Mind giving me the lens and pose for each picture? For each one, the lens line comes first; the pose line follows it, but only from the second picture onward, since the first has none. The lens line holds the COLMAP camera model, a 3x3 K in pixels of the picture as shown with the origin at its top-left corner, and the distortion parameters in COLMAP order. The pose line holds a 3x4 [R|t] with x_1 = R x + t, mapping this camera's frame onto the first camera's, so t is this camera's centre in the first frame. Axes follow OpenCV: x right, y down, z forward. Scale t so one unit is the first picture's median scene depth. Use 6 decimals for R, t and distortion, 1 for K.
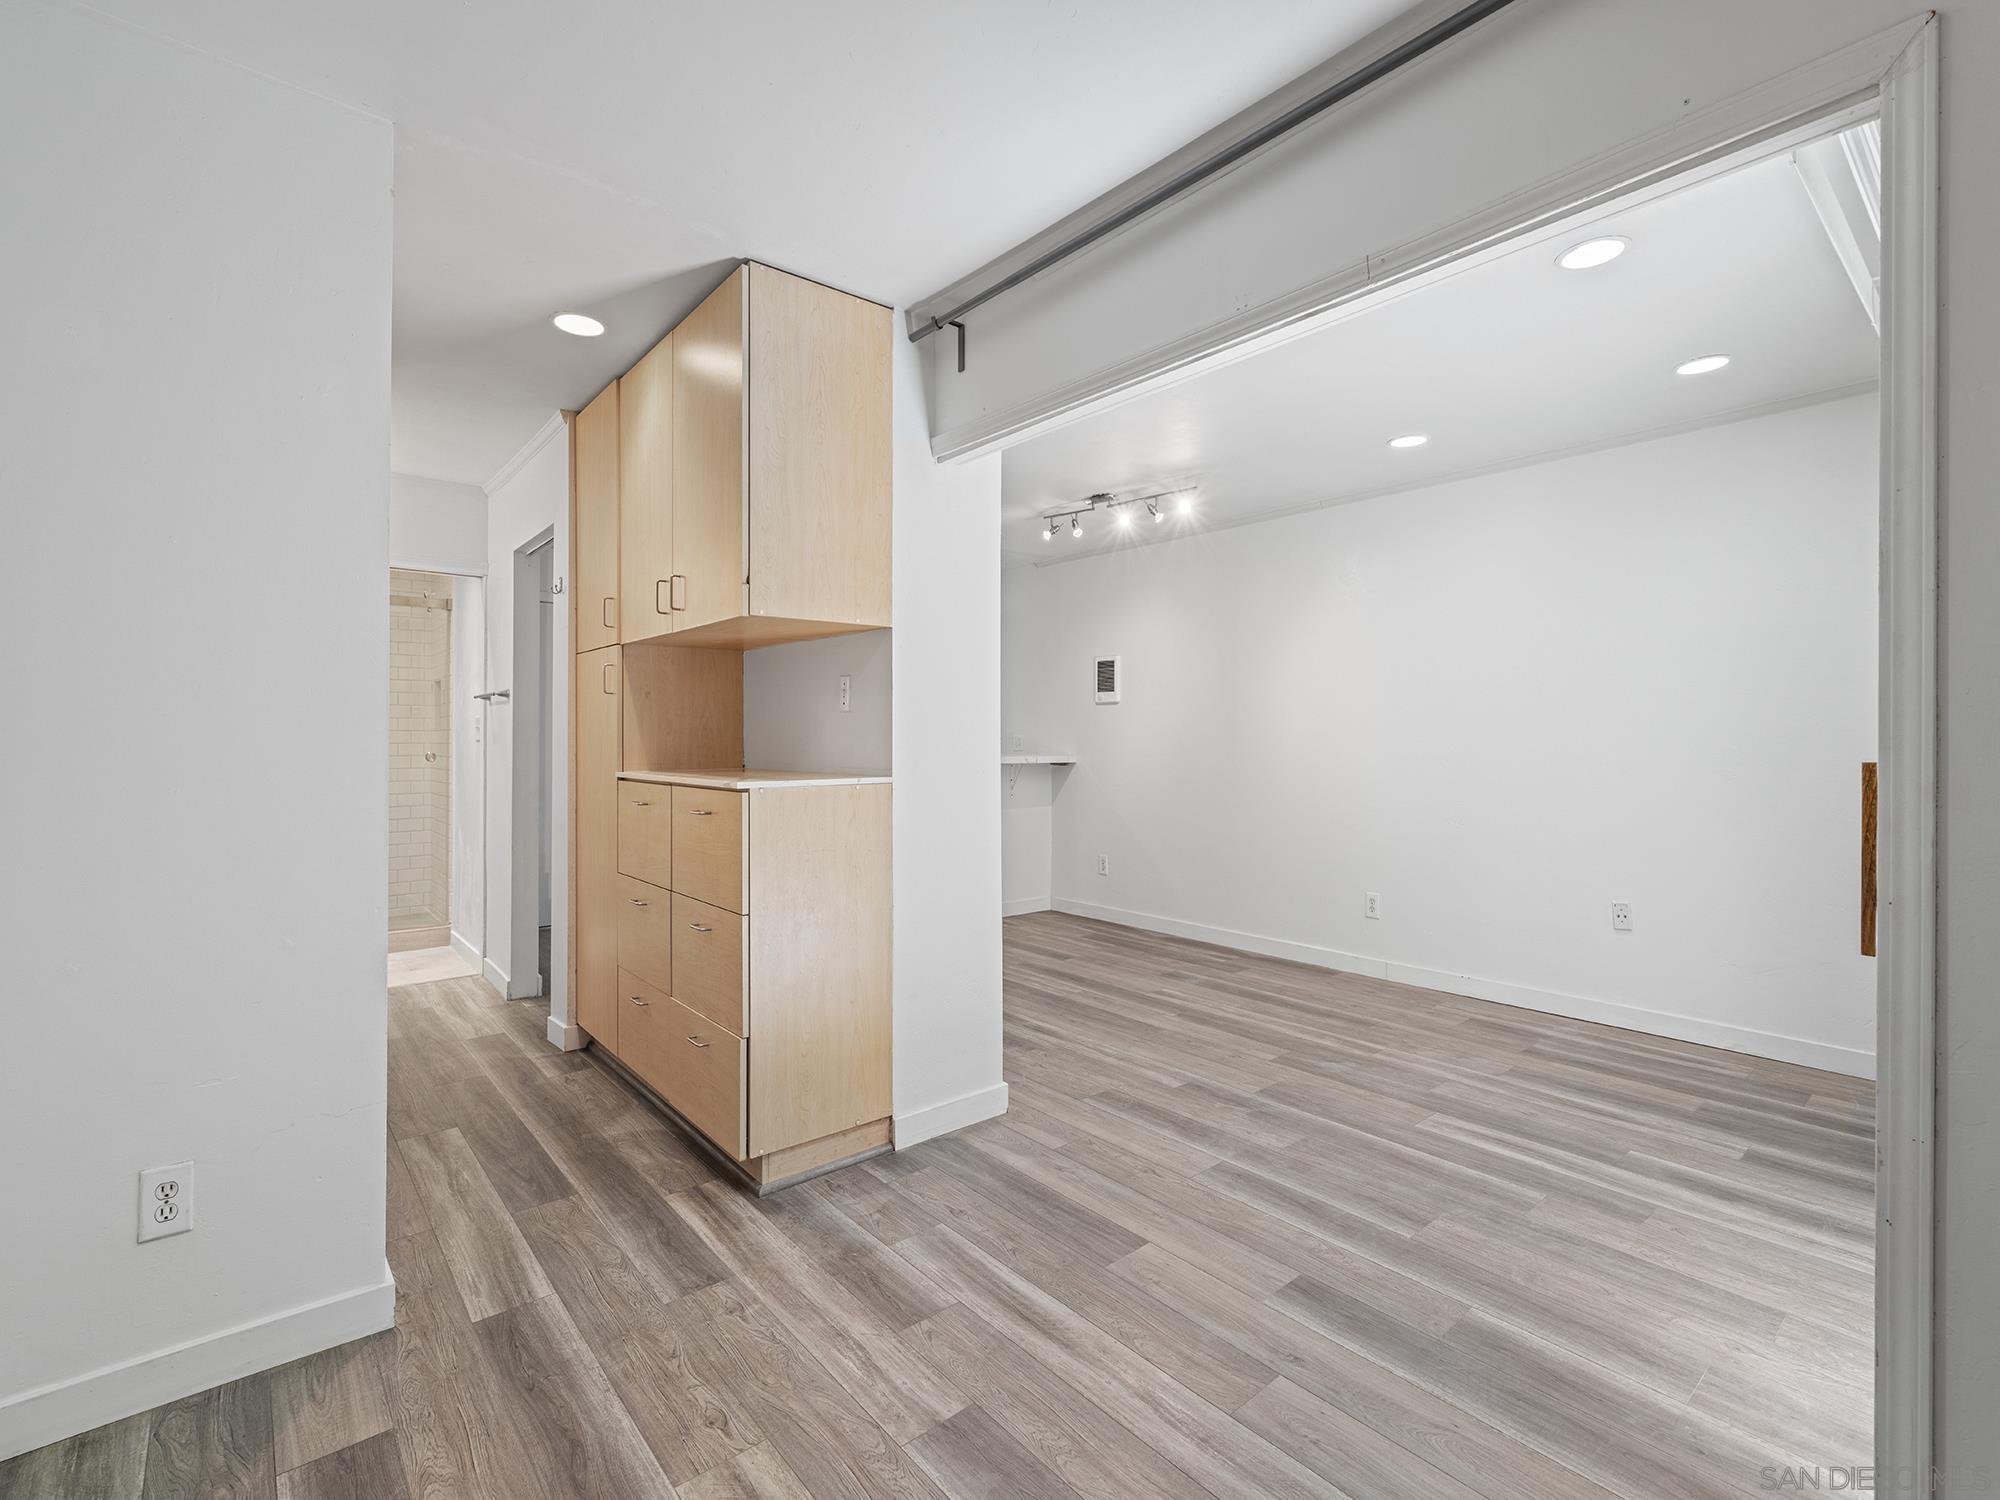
lens RADIAL K [[908.2, 0, 997.9], [0, 908.2, 735.6], [0, 0, 1]] dist [-0.002975, 0.000847]
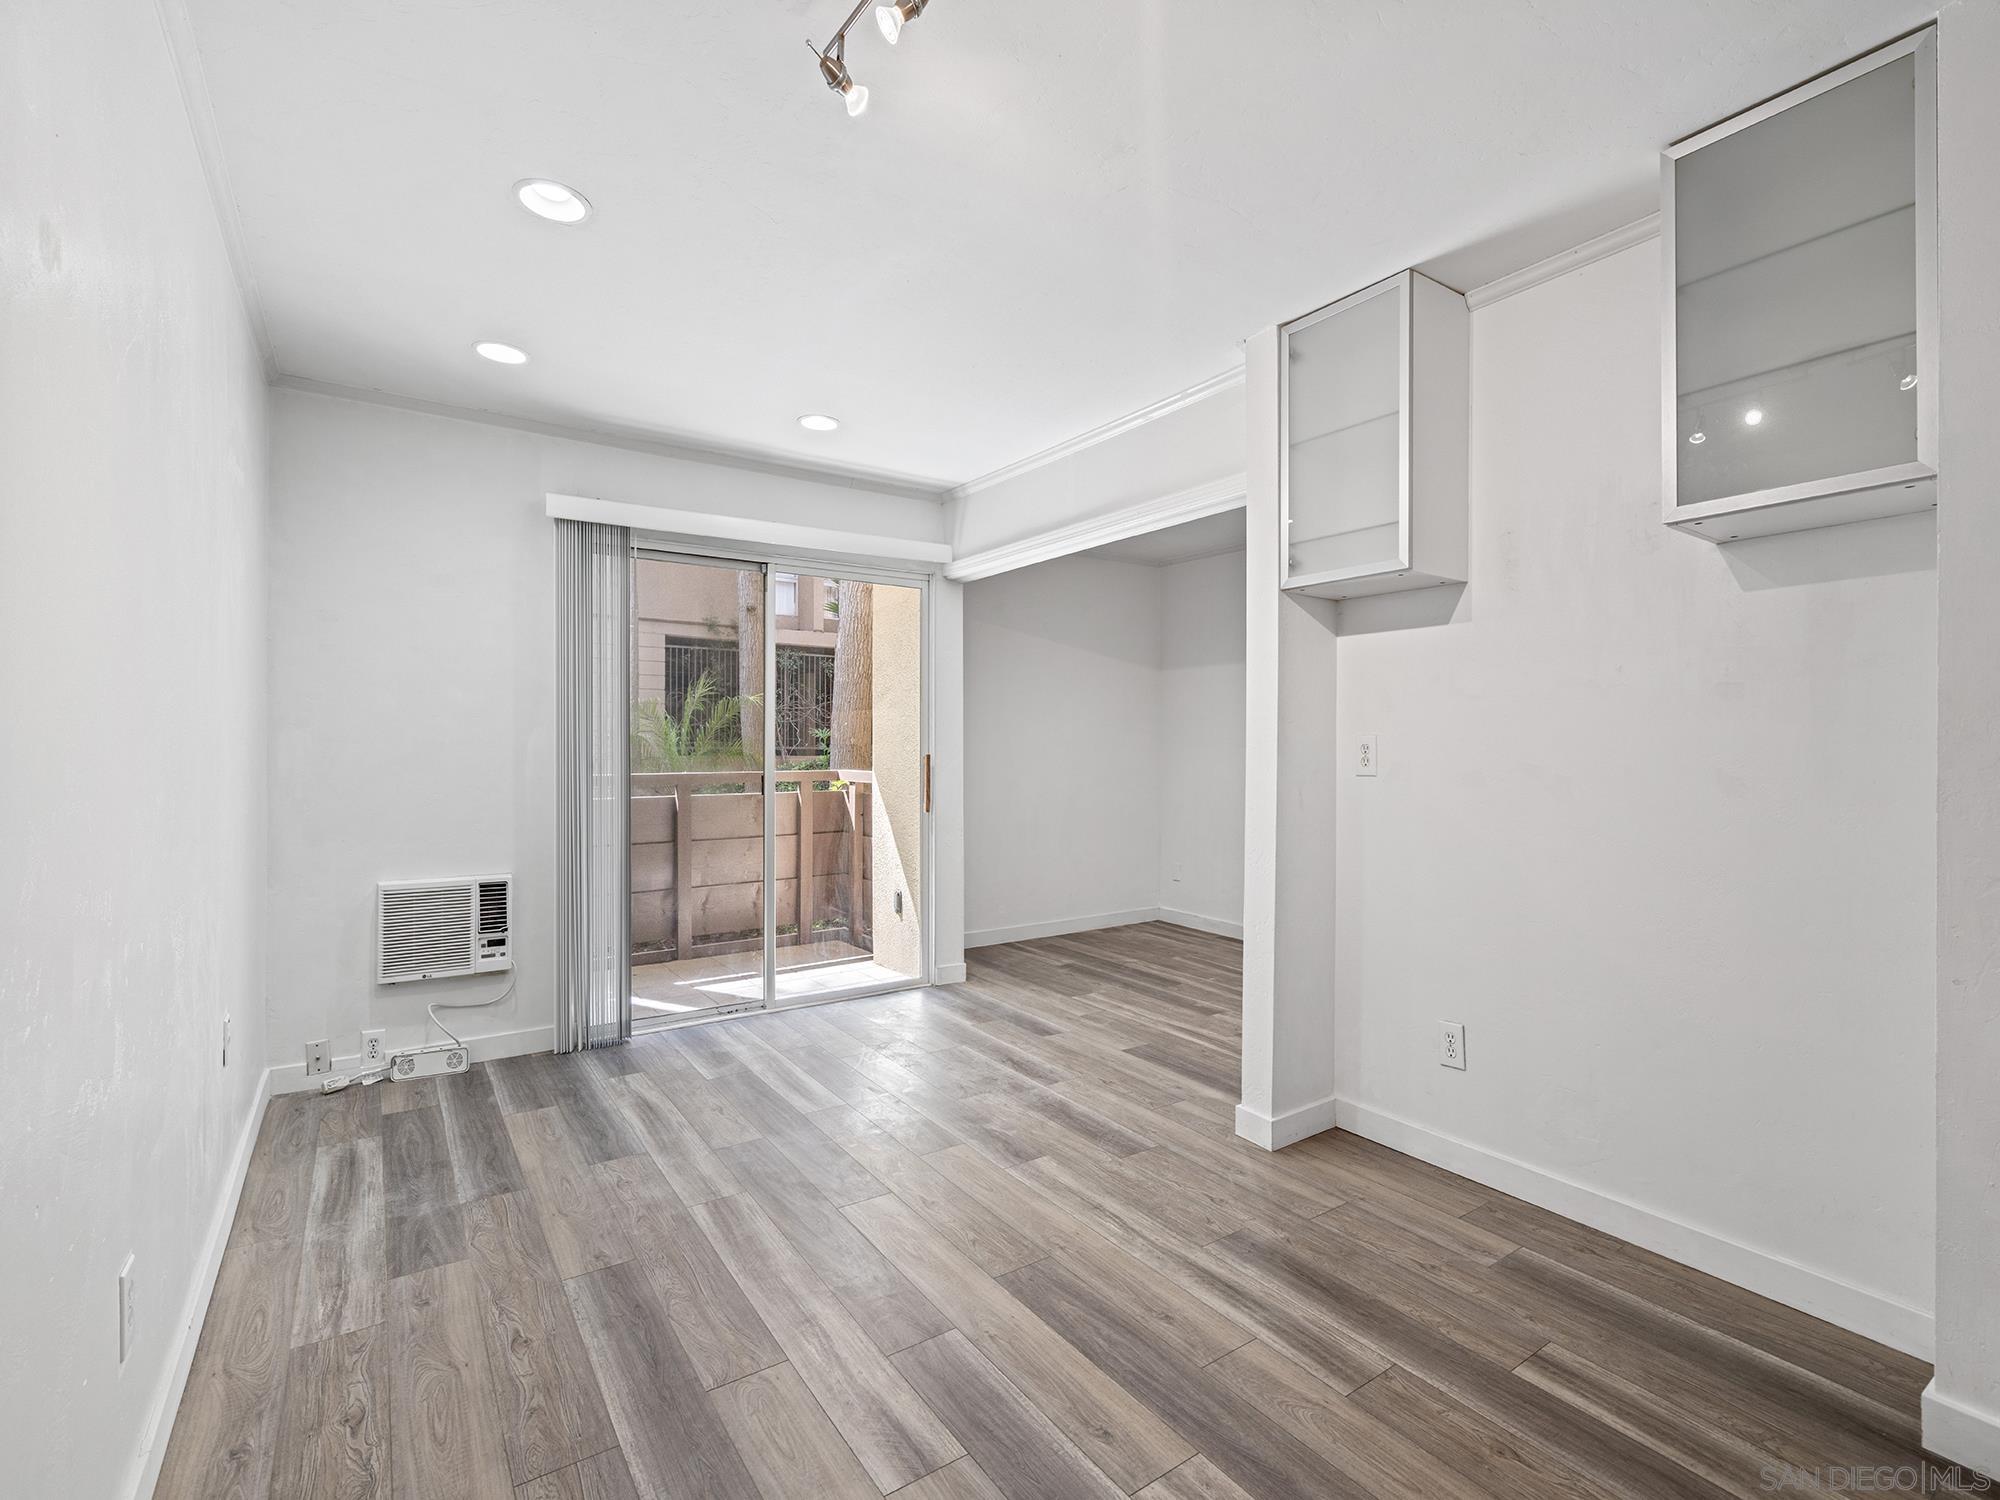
lens RADIAL K [[921.5, 0, 1000.0], [0, 921.5, 750.0], [0, 0, 1]] dist [-0.002514, 0.000606]
pose [[-0.995053, -0.006474, 0.099136, 0.188688], [-0.006828, 0.999971, -0.003231, 0.012152], [-0.099113, -0.003892, -0.995069, 2.271367]]
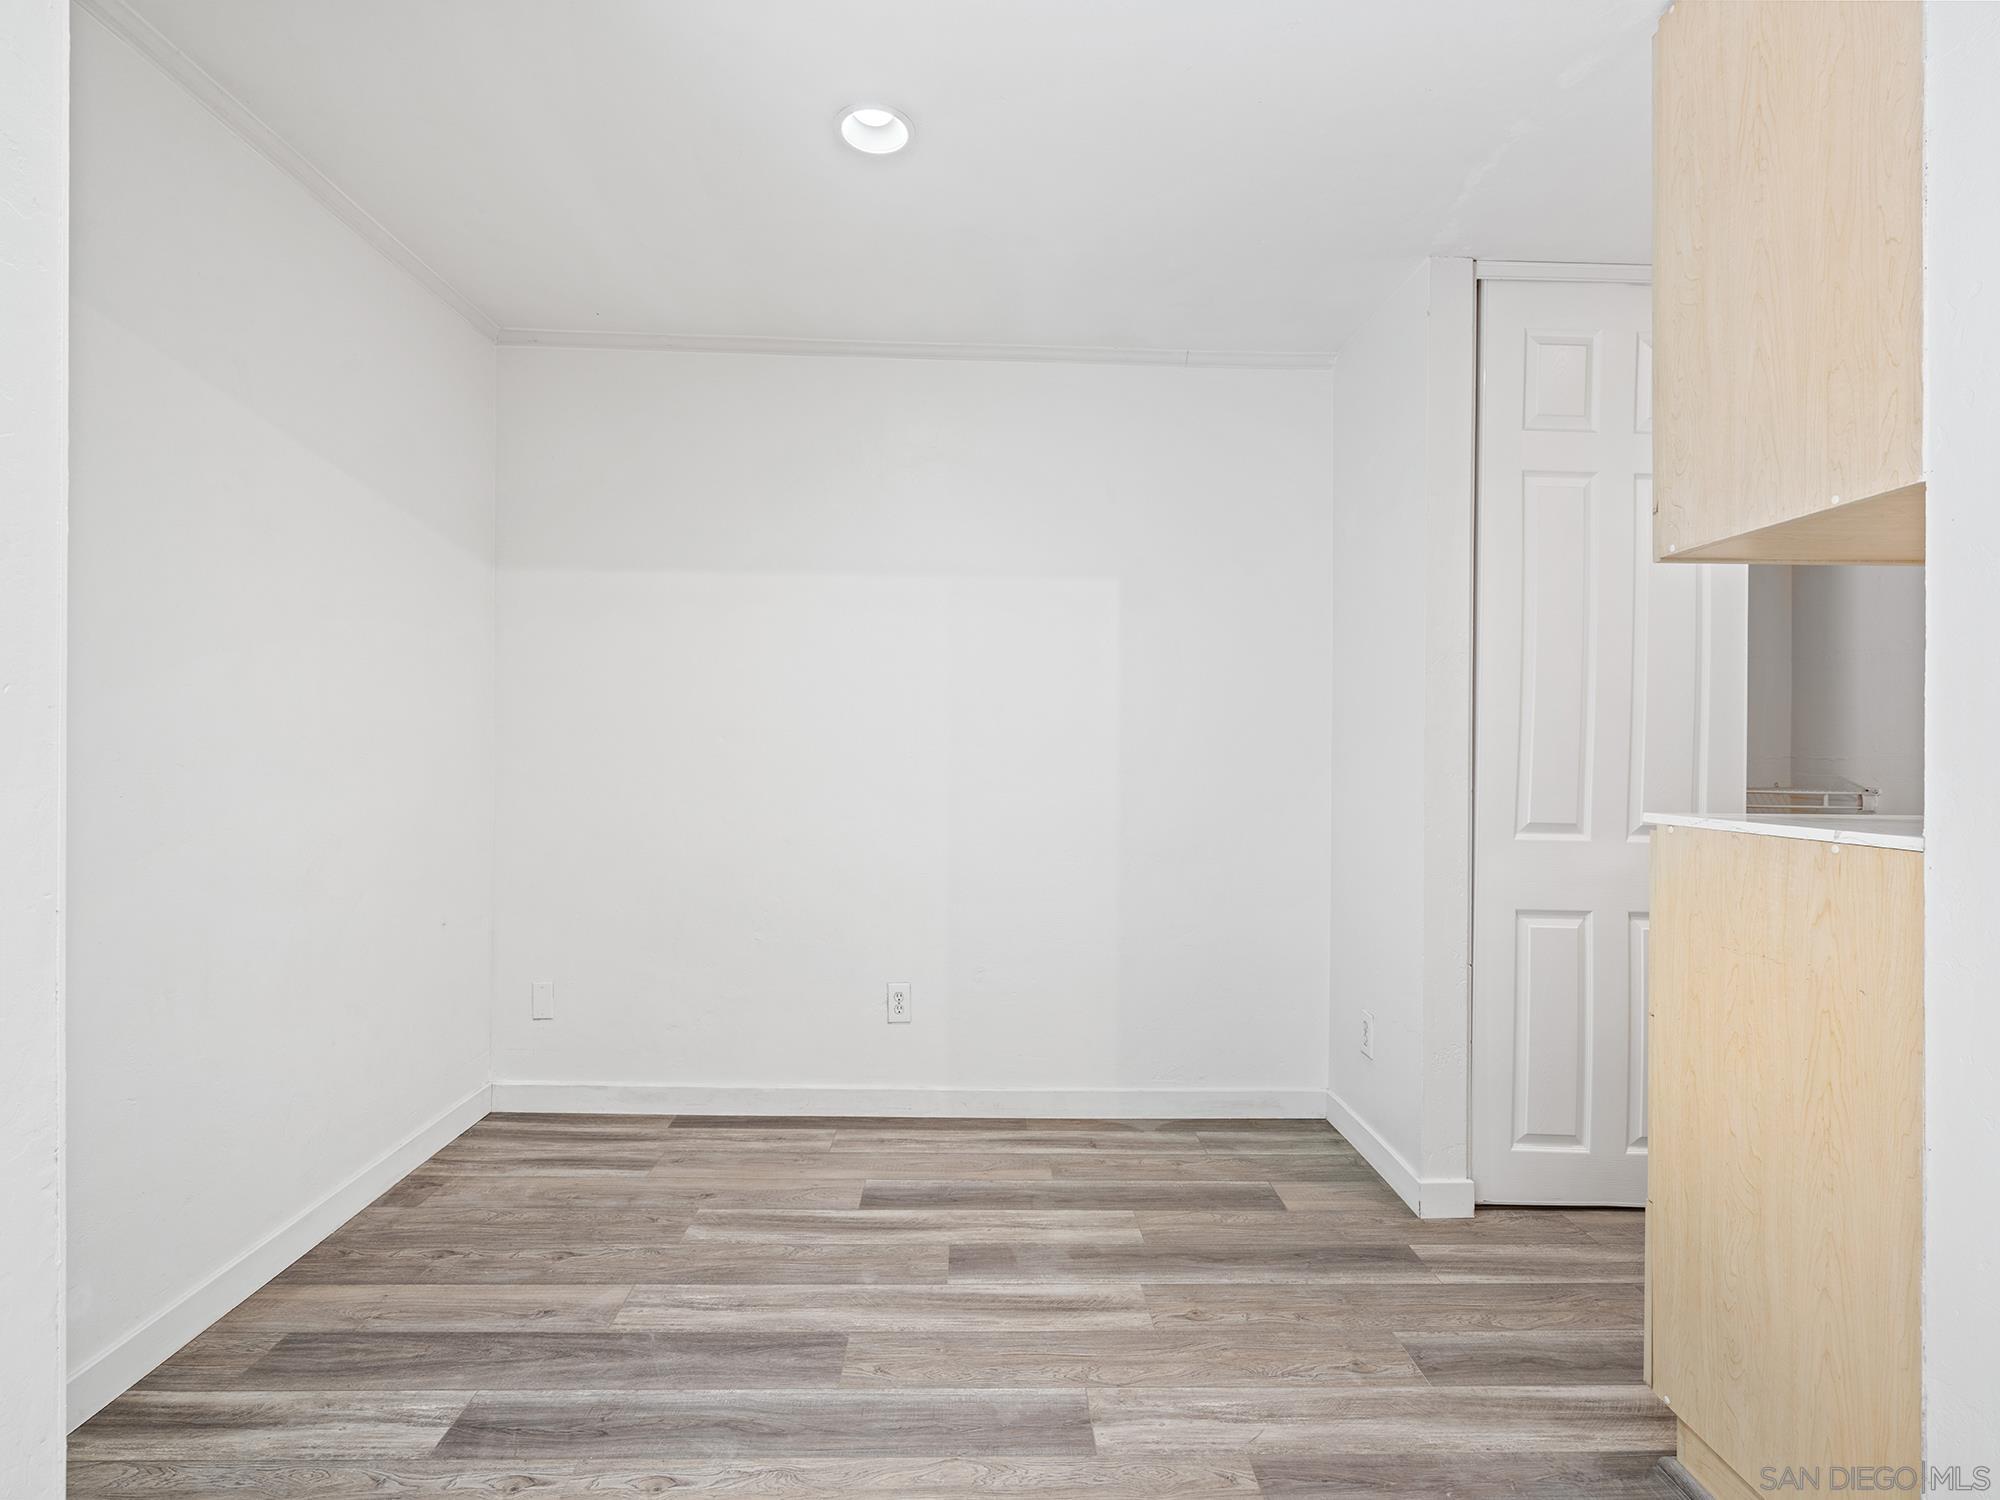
lens RADIAL K [[908.2, 0, 997.9], [0, 908.2, 735.6], [0, 0, 1]] dist [-0.002975, 0.000847]
pose [[-0.624770, -0.019466, -0.780566, 0.495042], [-0.008273, 0.999798, -0.018311, 0.009807], [0.780765, -0.004983, -0.624805, 0.956925]]
